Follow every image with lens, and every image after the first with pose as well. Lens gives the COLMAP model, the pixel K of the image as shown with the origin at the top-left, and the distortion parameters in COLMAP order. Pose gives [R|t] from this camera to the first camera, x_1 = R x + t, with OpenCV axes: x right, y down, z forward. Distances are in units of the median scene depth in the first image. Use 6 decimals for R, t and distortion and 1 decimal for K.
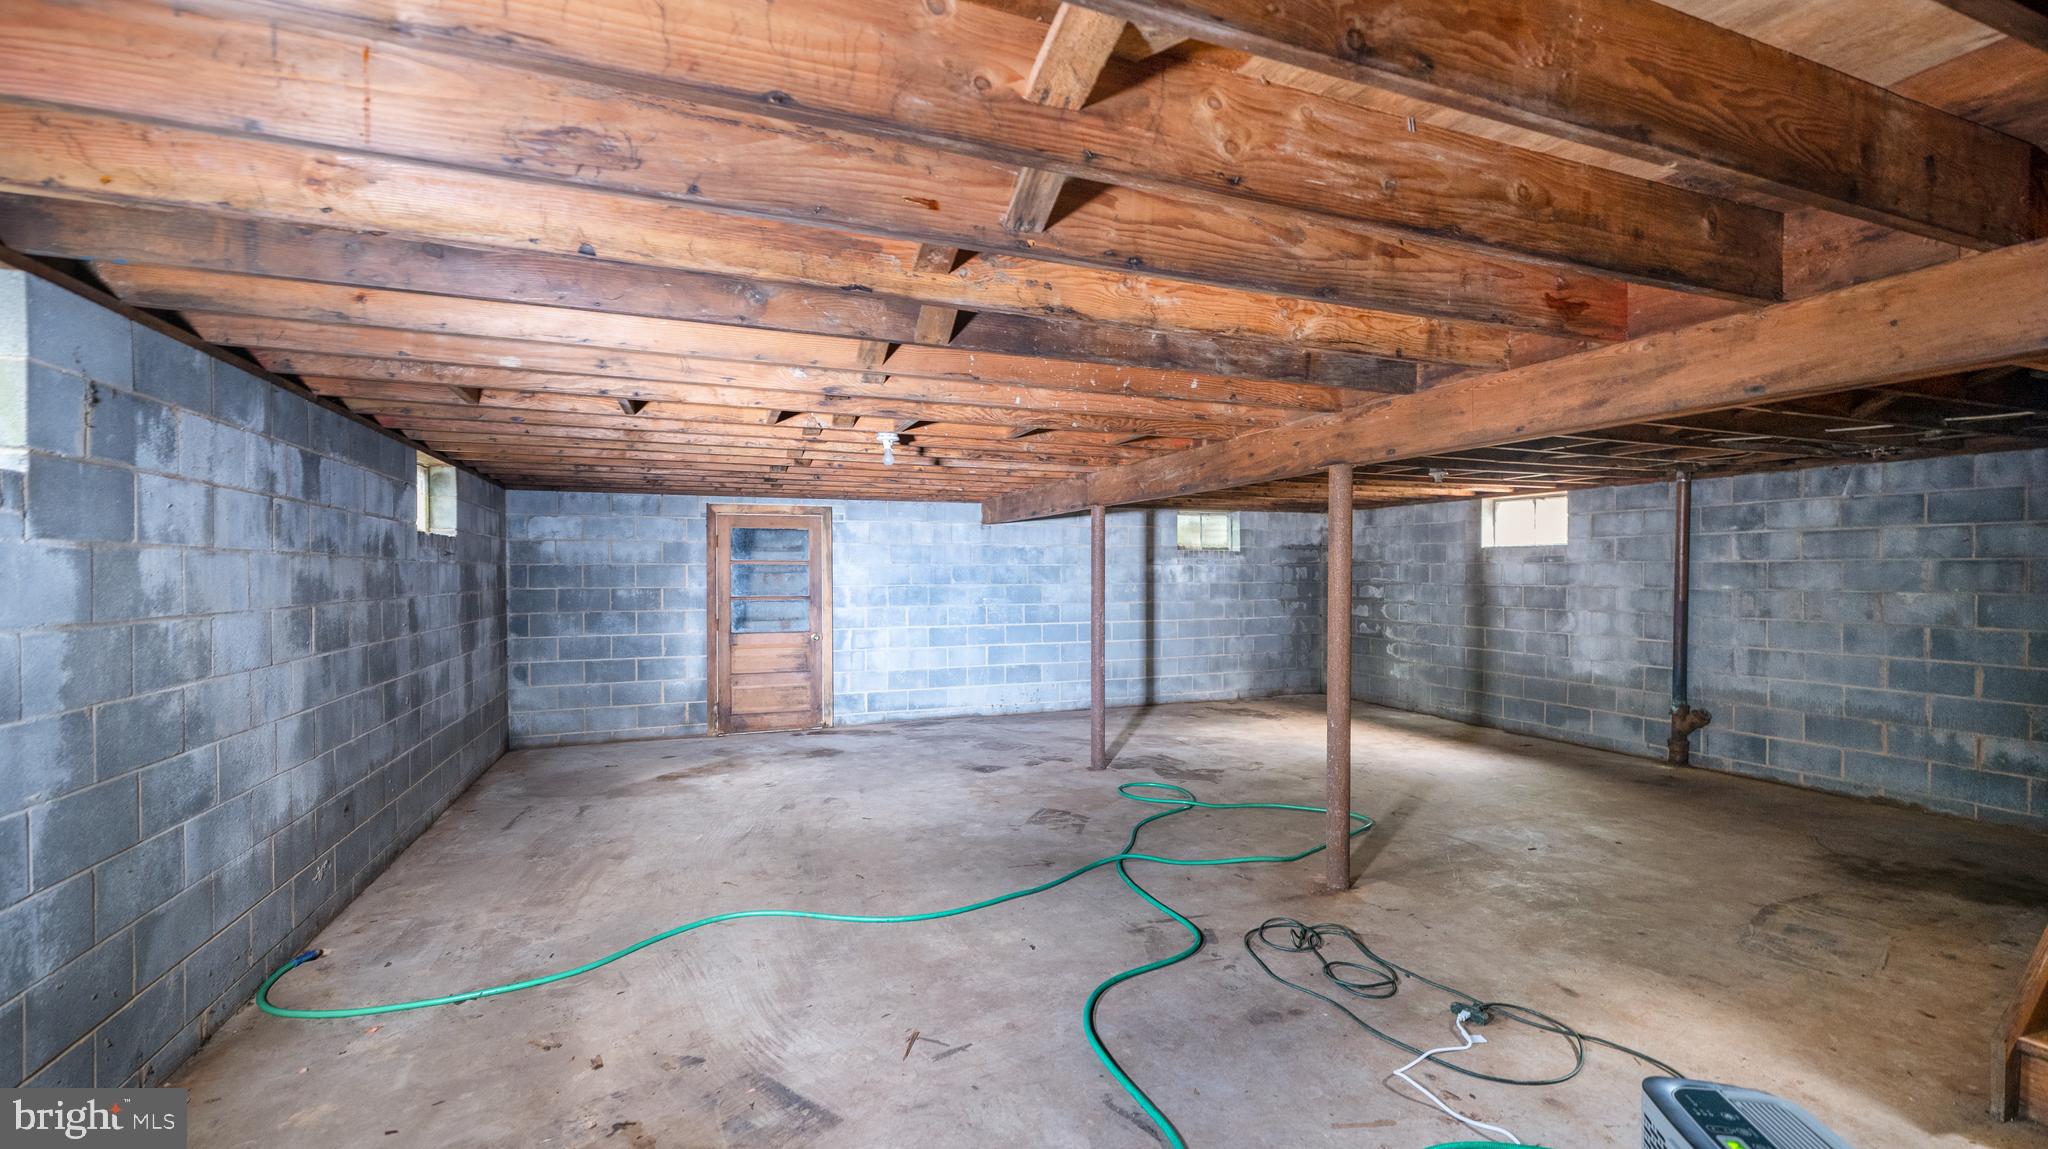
lens RADIAL K [[832.8, 0, 1019.7], [0, 832.8, 578.2], [0, 0, 1]] dist [0.002875, -0.000344]
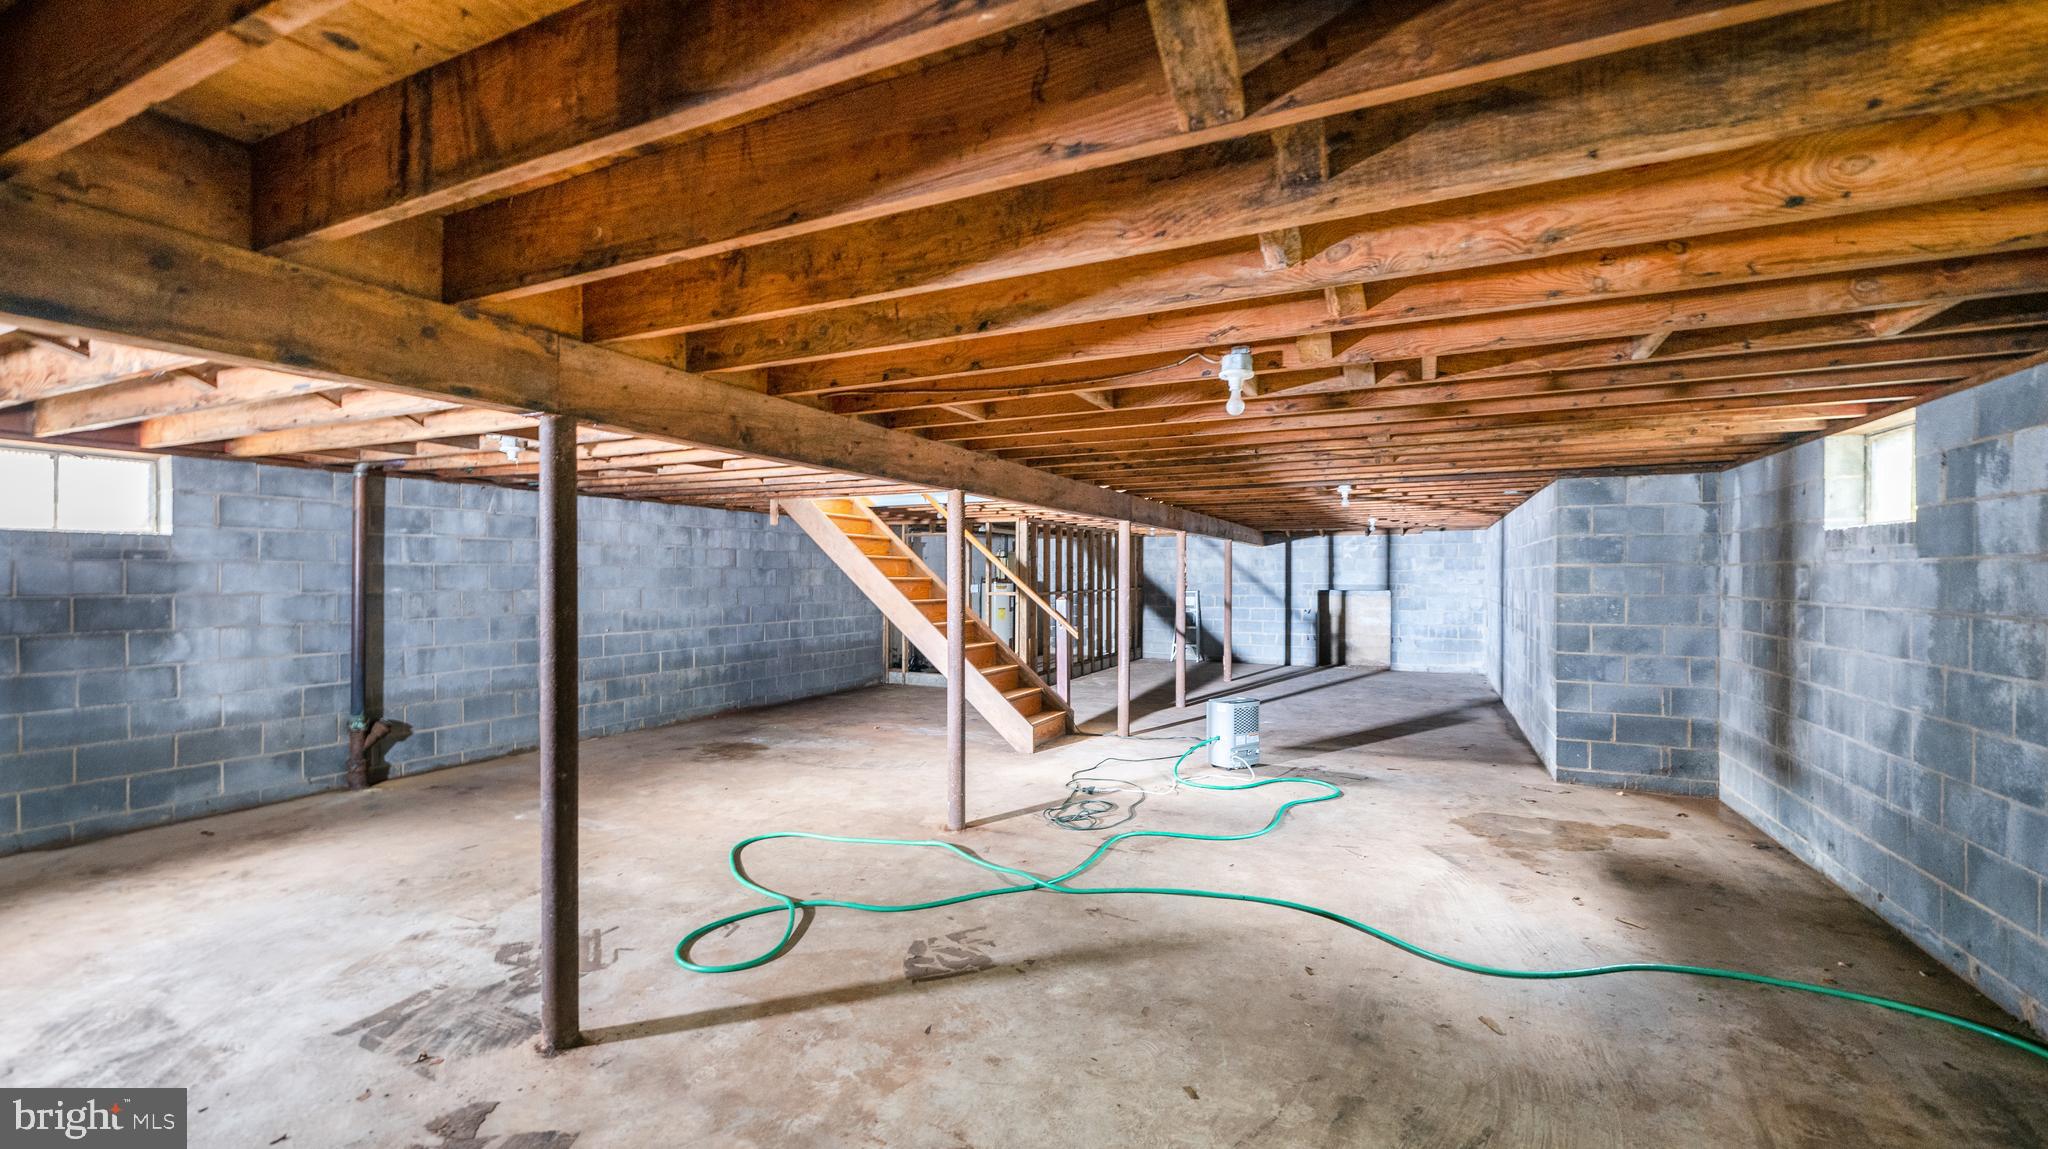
lens RADIAL K [[832.8, 0, 1019.7], [0, 832.8, 578.2], [0, 0, 1]] dist [0.002875, -0.000344]
pose [[-0.679994, -0.004500, 0.733204, -0.436771], [0.004136, 0.999942, 0.009973, -0.011389], [-0.733206, 0.009814, -0.679936, 1.306158]]
